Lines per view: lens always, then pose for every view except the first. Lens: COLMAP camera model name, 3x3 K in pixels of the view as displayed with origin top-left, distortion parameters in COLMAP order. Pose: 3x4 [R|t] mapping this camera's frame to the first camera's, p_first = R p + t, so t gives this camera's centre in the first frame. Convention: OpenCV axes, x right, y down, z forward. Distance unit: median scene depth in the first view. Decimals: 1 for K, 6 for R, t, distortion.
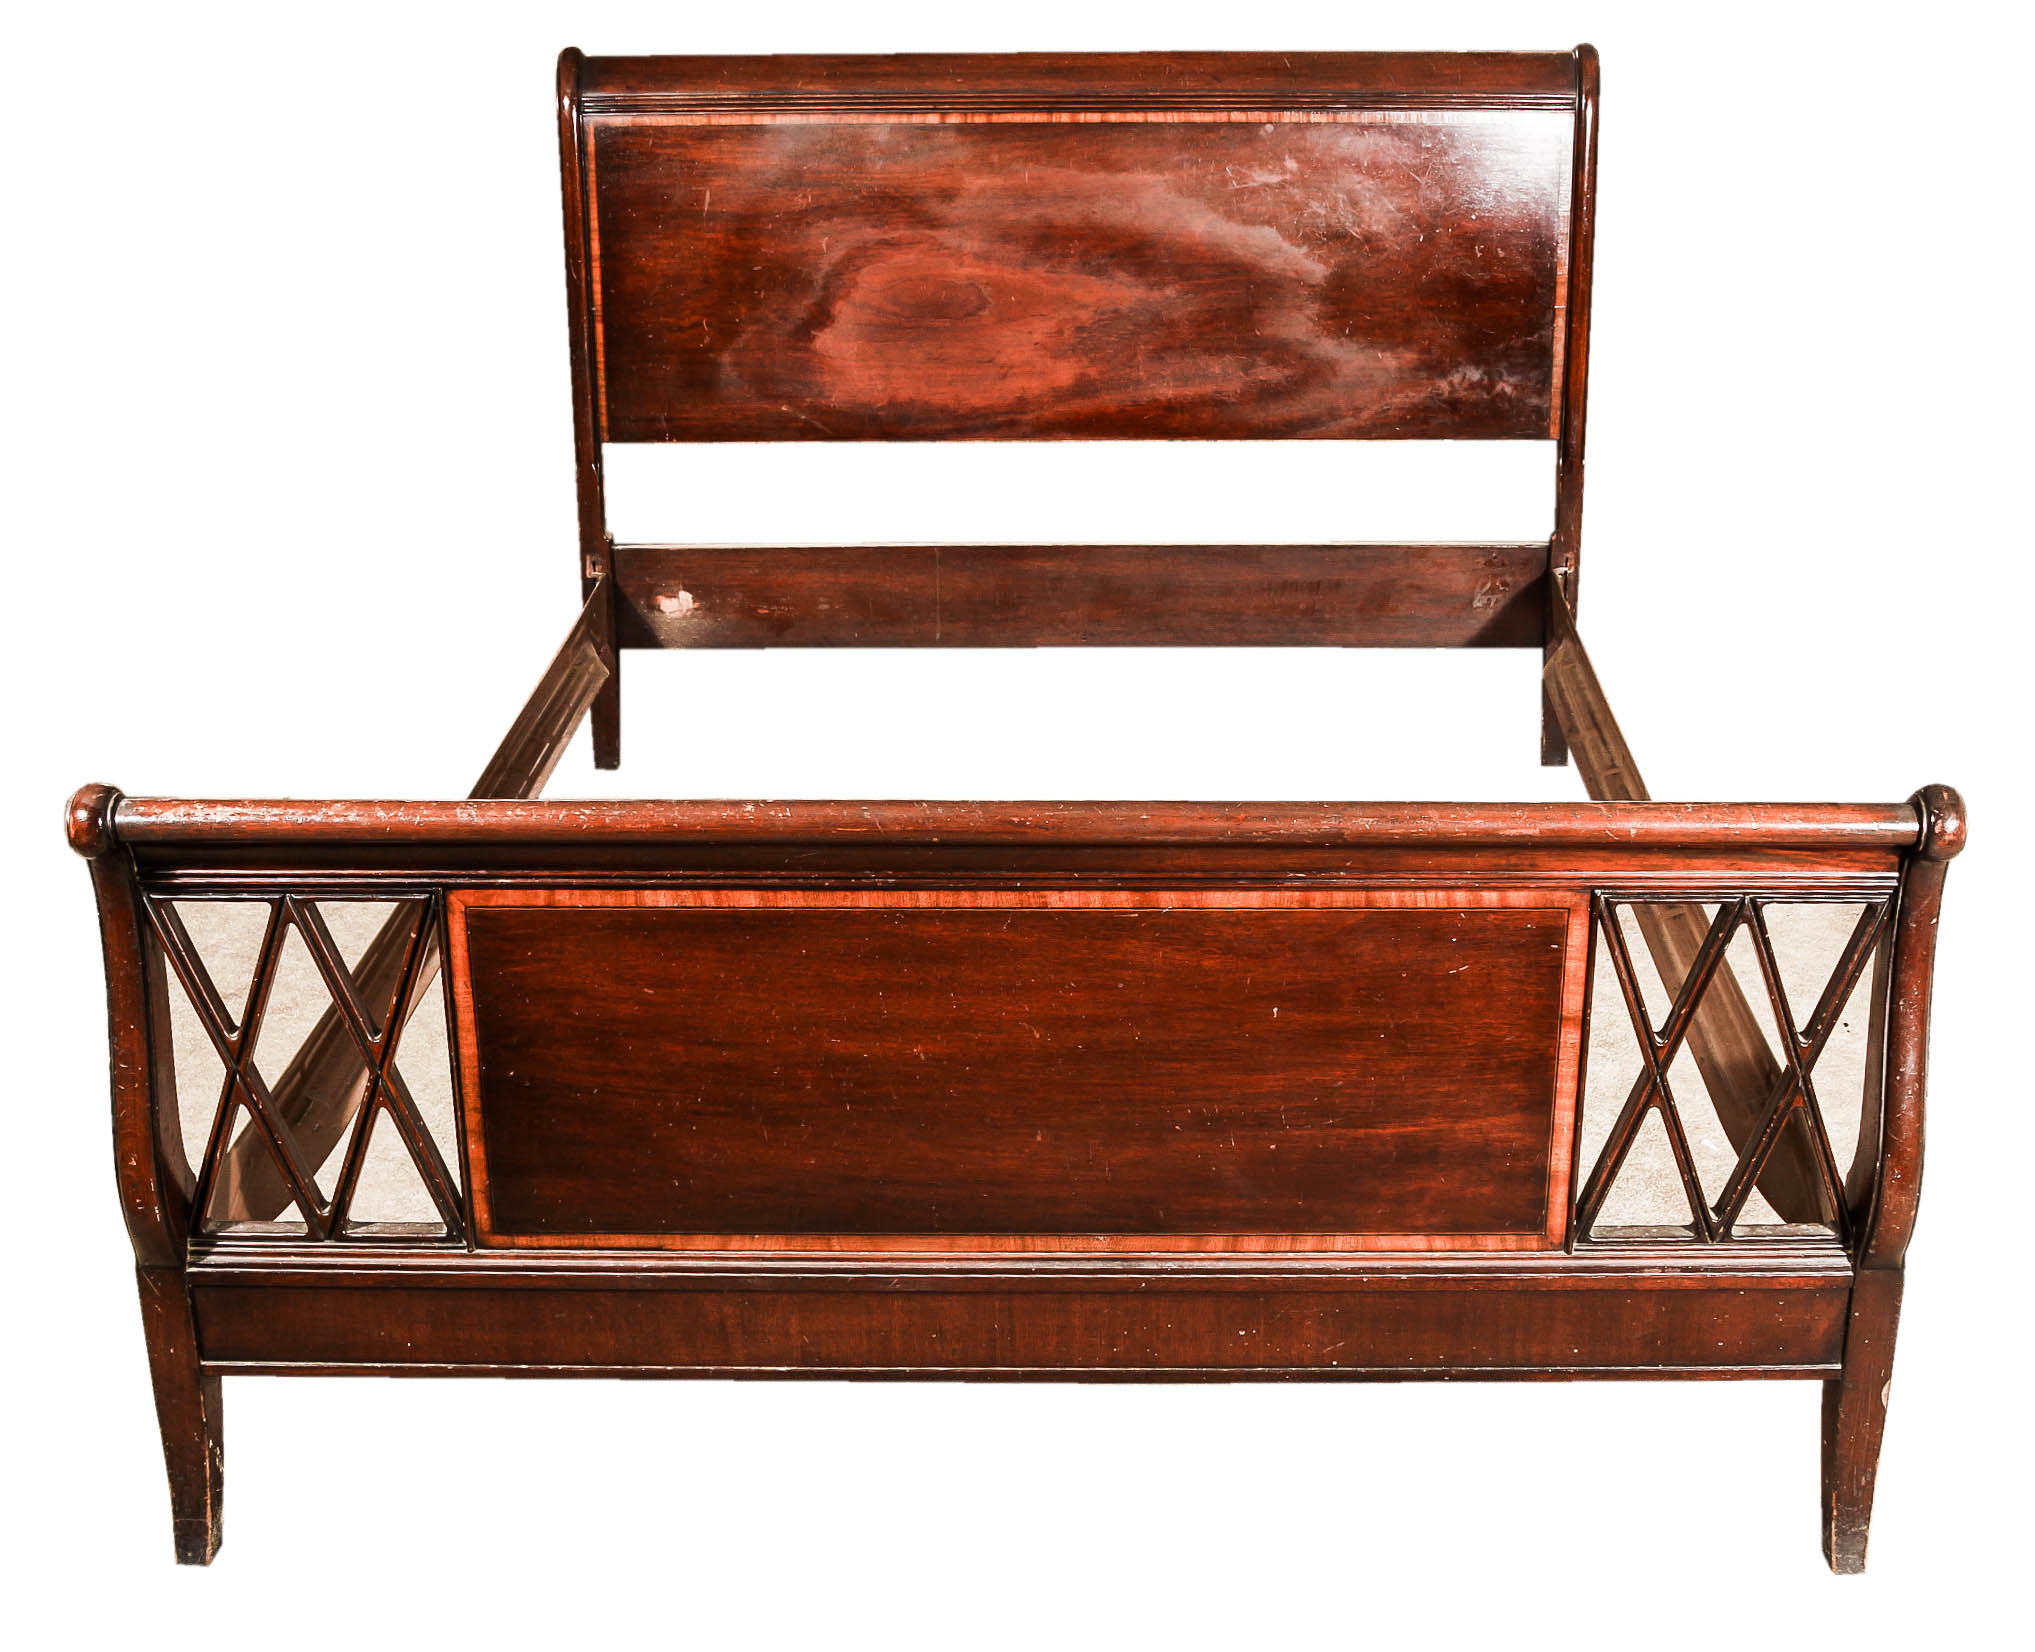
lens RADIAL K [[2947.4, 0, 1017.5], [0, 2947.4, 826.0], [0, 0, 1]] dist [-0.112028, 0.056909]
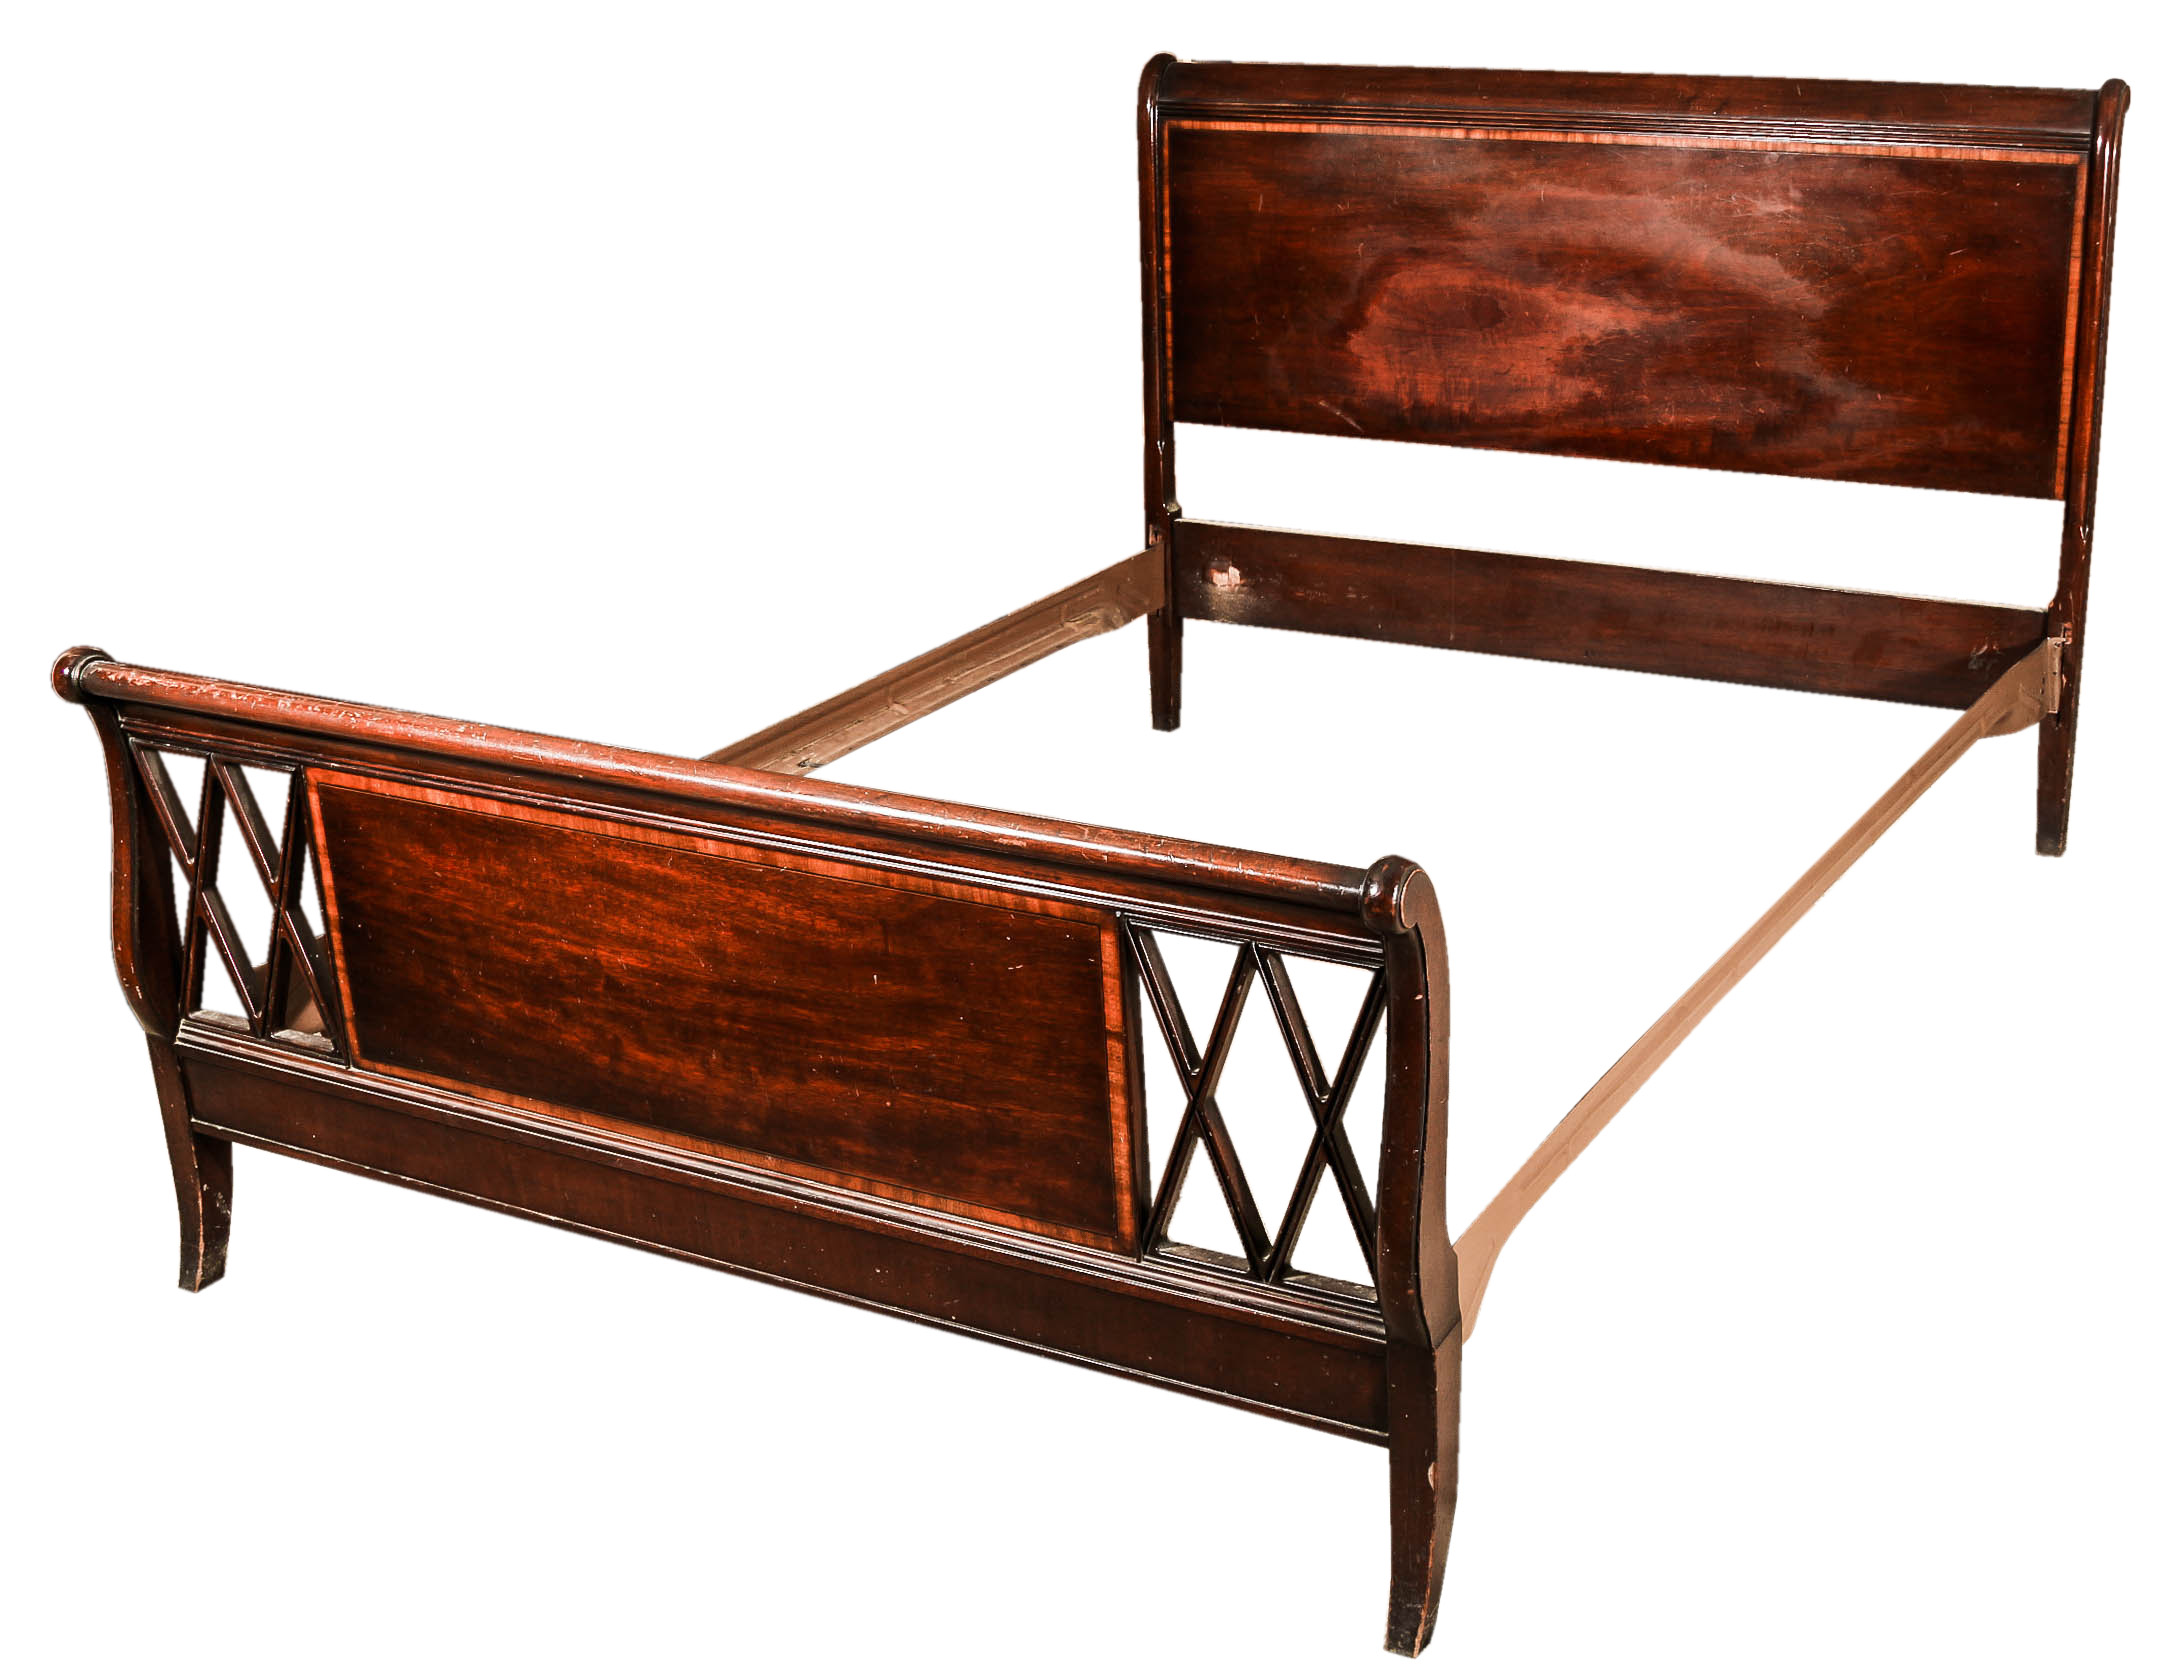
lens RADIAL K [[2893.3, 0, 1086.0], [0, 2893.3, 838.5], [0, 0, 1]] dist [-0.090601, 0.016622]
pose [[0.879461, 0.143899, -0.453698, 0.346500], [-0.136476, 0.989418, 0.049263, -0.028052], [0.455986, 0.018594, 0.889793, 0.045770]]
